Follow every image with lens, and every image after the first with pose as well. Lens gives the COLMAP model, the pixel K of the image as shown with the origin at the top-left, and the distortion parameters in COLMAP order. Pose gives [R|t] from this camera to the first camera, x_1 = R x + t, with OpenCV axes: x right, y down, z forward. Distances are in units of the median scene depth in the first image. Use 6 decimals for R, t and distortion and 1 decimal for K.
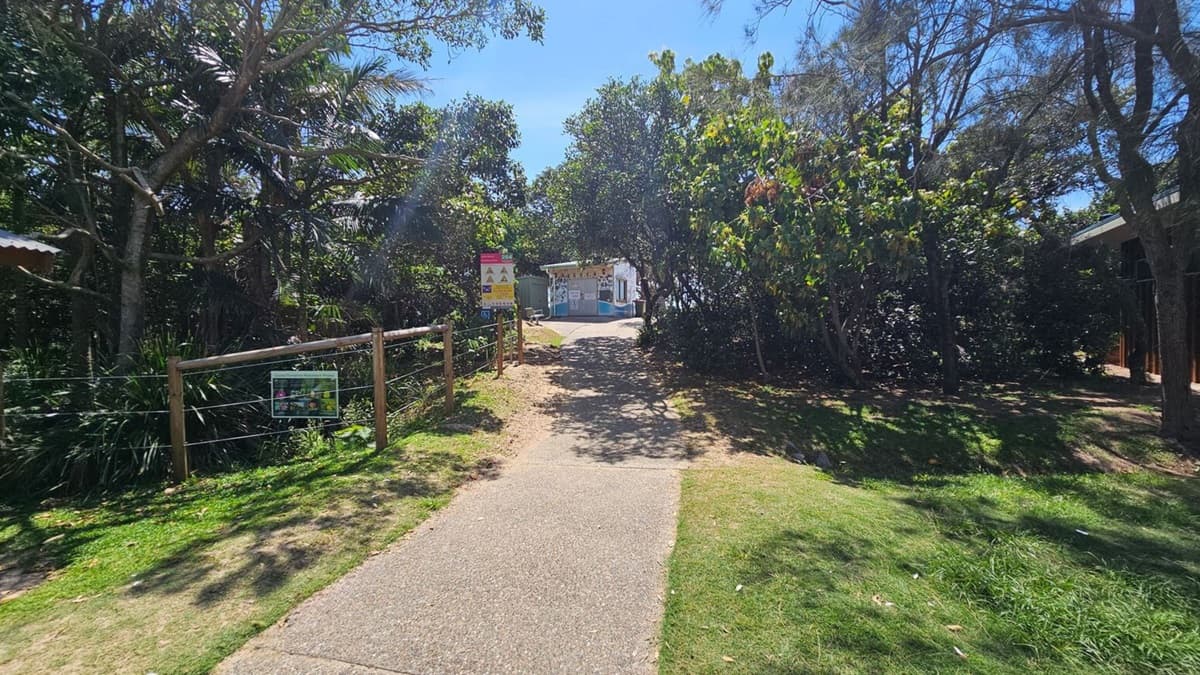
lens RADIAL K [[485.6, 0, 593.5], [0, 485.6, 334.7], [0, 0, 1]] dist [-0.005467, -0.000249]
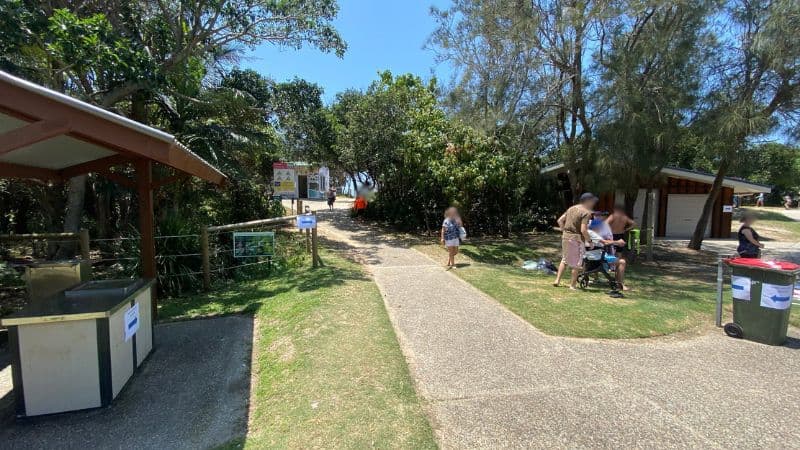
lens RADIAL K [[323.7, 0, 395.7], [0, 323.7, 223.1], [0, 0, 1]] dist [-0.005467, -0.000249]
pose [[0.920767, -0.003526, 0.390096, -0.477833], [-0.012118, 0.999218, 0.037636, -0.011321], [-0.389924, -0.039382, 0.920005, -0.309466]]
